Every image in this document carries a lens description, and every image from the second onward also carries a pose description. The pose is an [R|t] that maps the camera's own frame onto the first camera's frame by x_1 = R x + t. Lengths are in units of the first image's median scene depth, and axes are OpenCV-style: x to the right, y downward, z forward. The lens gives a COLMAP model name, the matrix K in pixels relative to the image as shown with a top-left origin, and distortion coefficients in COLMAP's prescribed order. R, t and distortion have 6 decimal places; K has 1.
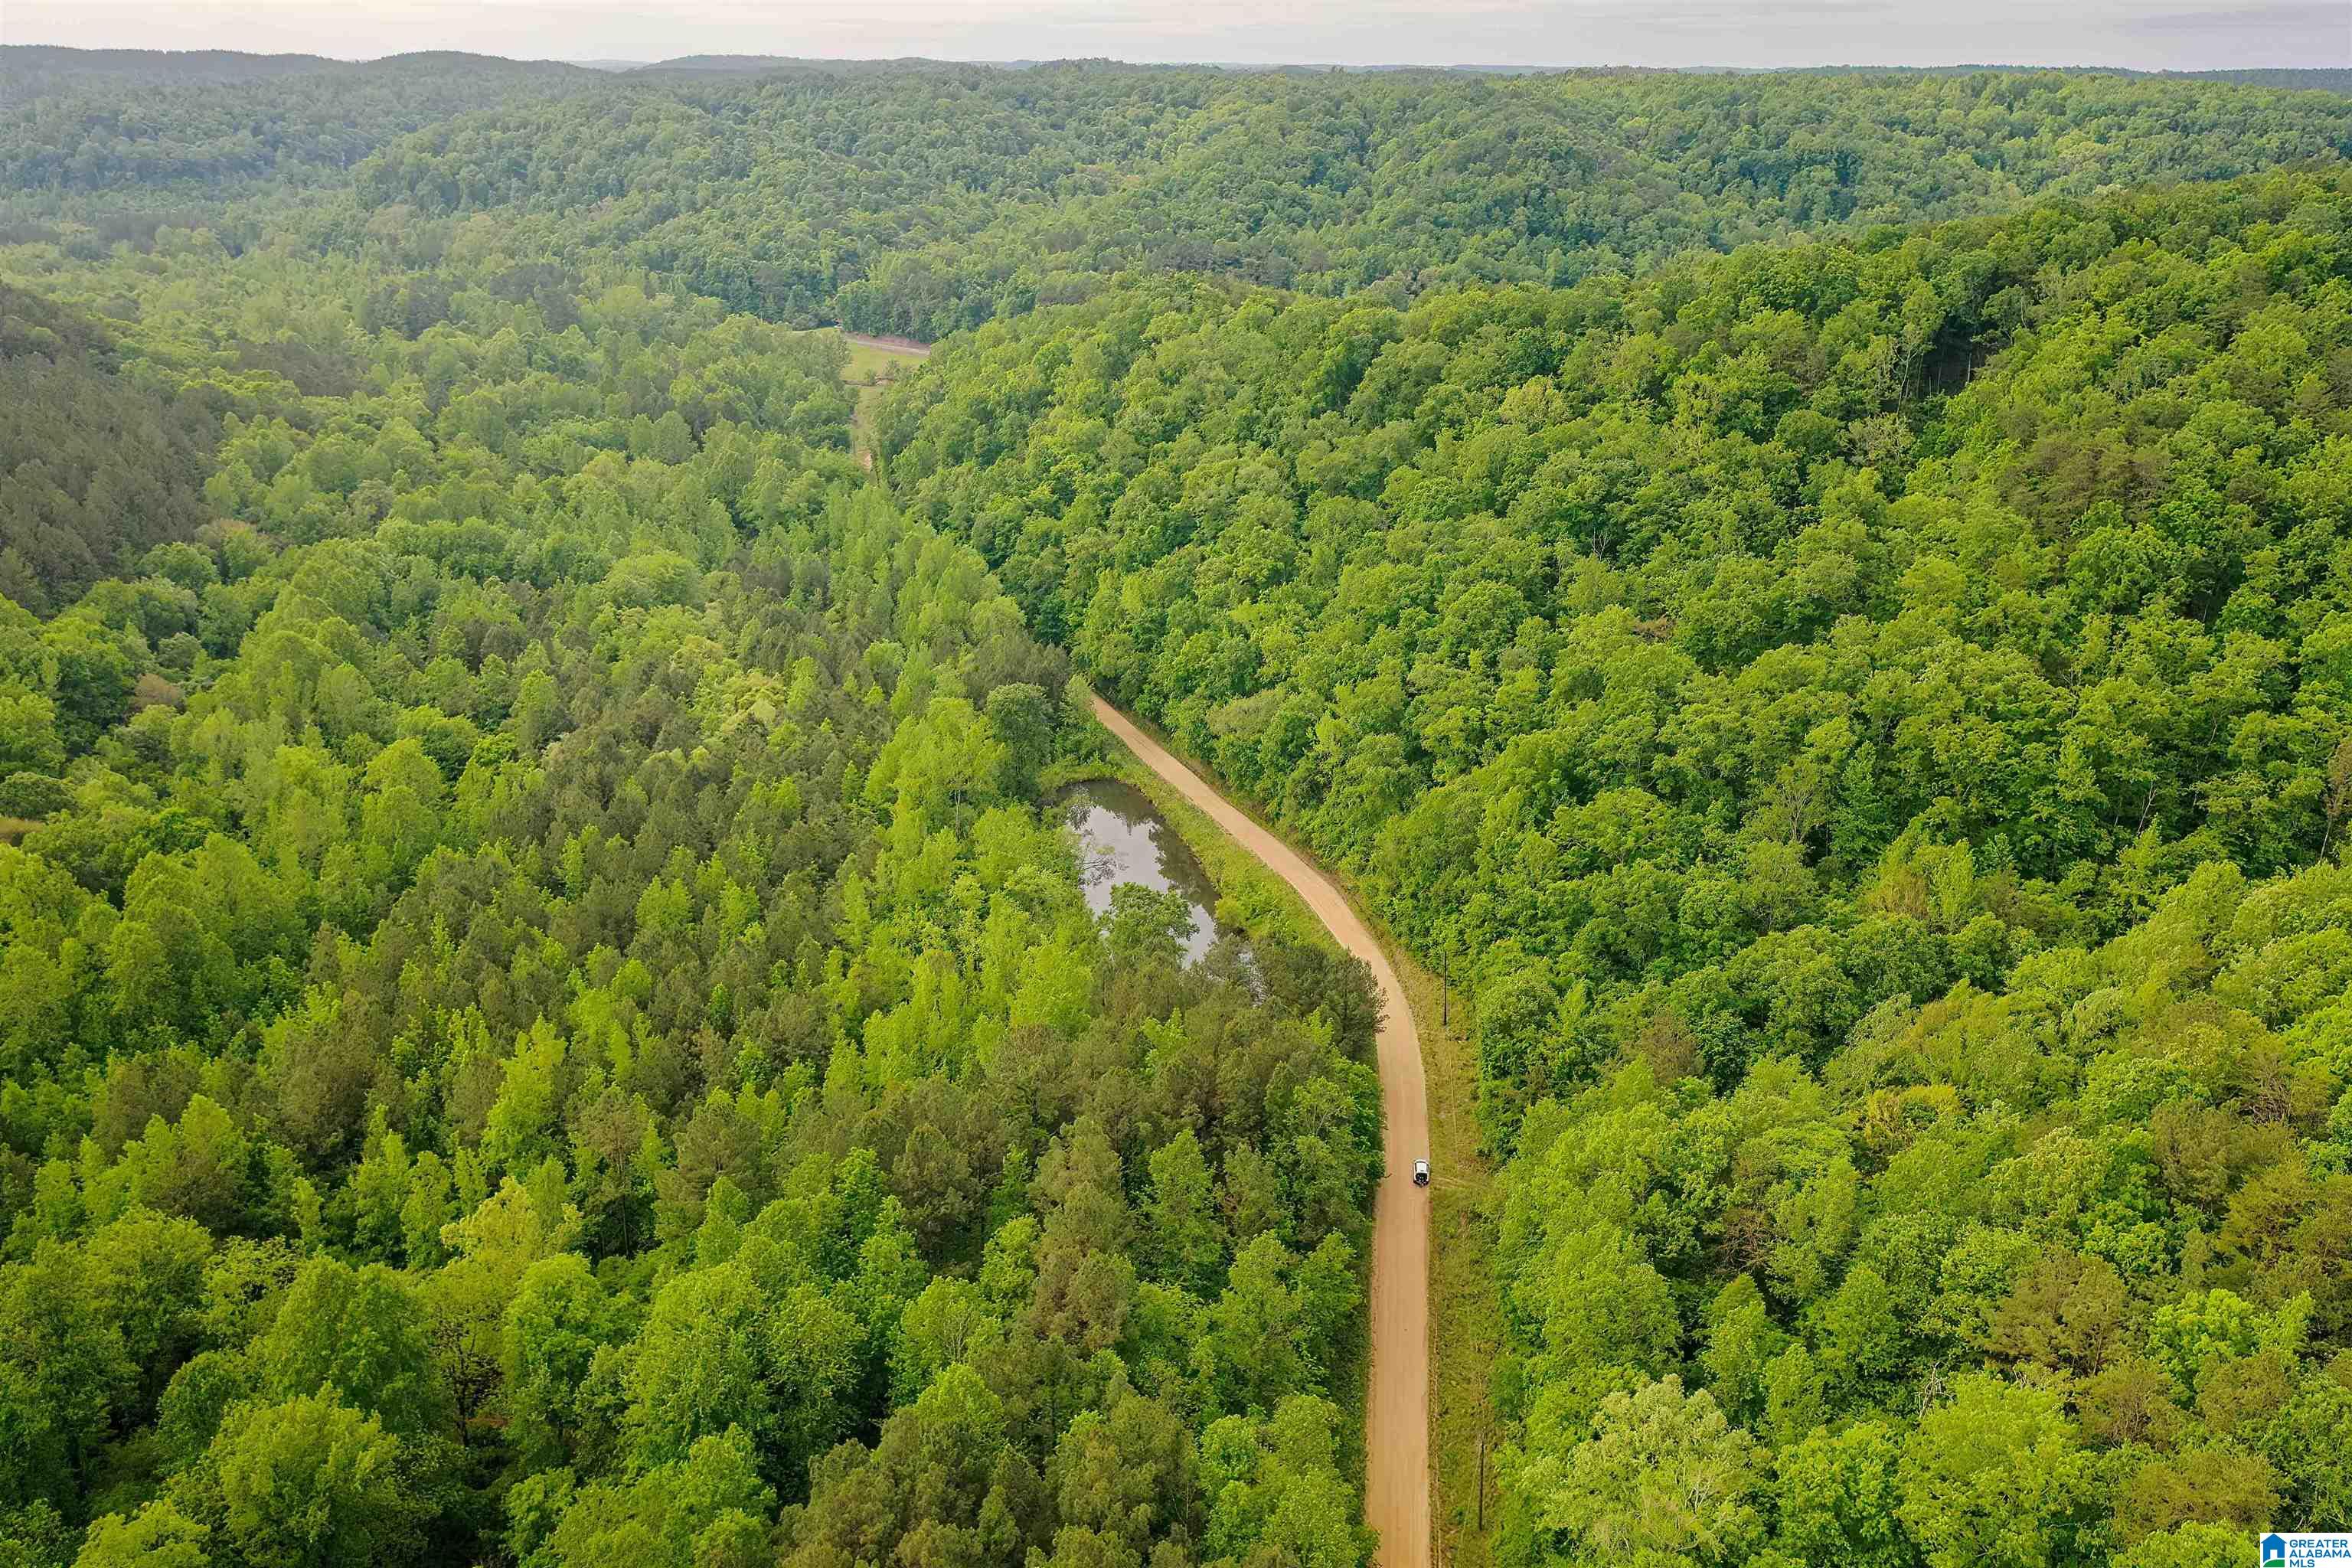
lens RADIAL K [[1848.0, 0, 1178.3], [0, 1848.0, 780.6], [0, 0, 1]] dist [0.010727, 0.007810]
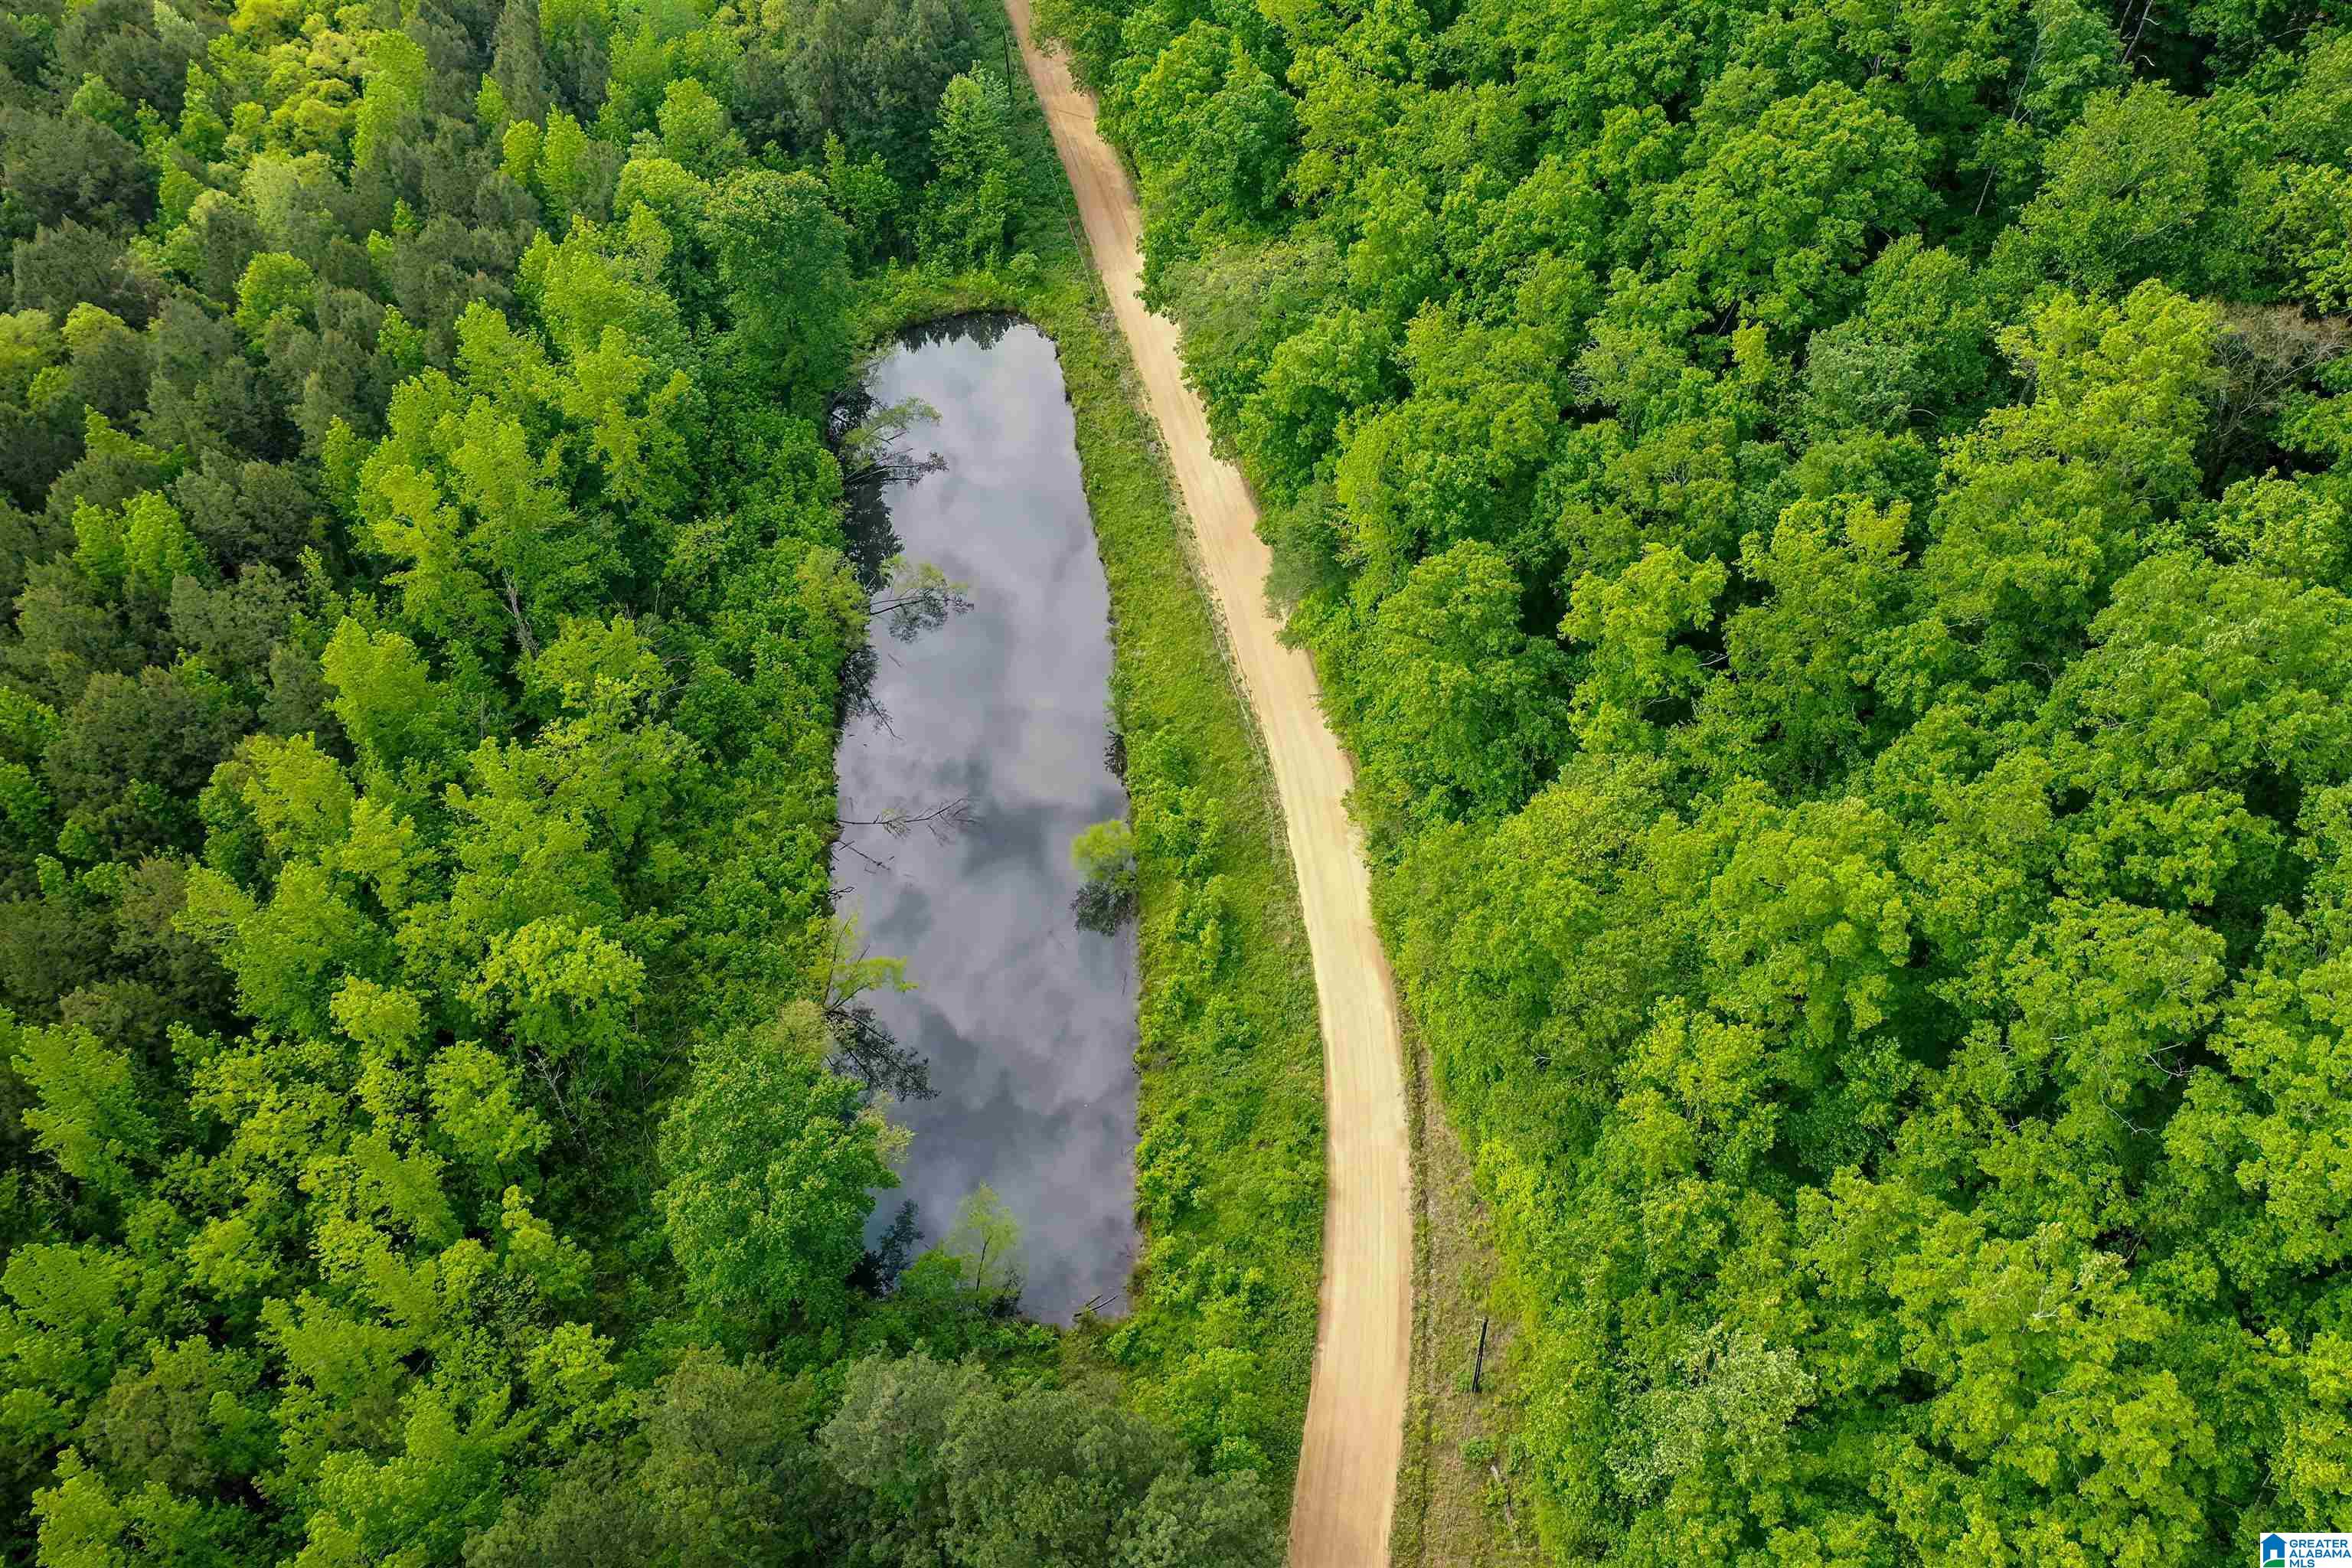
lens RADIAL K [[1848.0, 0, 1168.2], [0, 1848.0, 786.6], [0, 0, 1]] dist [0.010727, 0.007810]
pose [[0.987451, 0.134481, -0.082794, 0.075936], [-0.075876, 0.863794, 0.498098, -0.165895], [0.138501, -0.485566, 0.863159, 0.548848]]
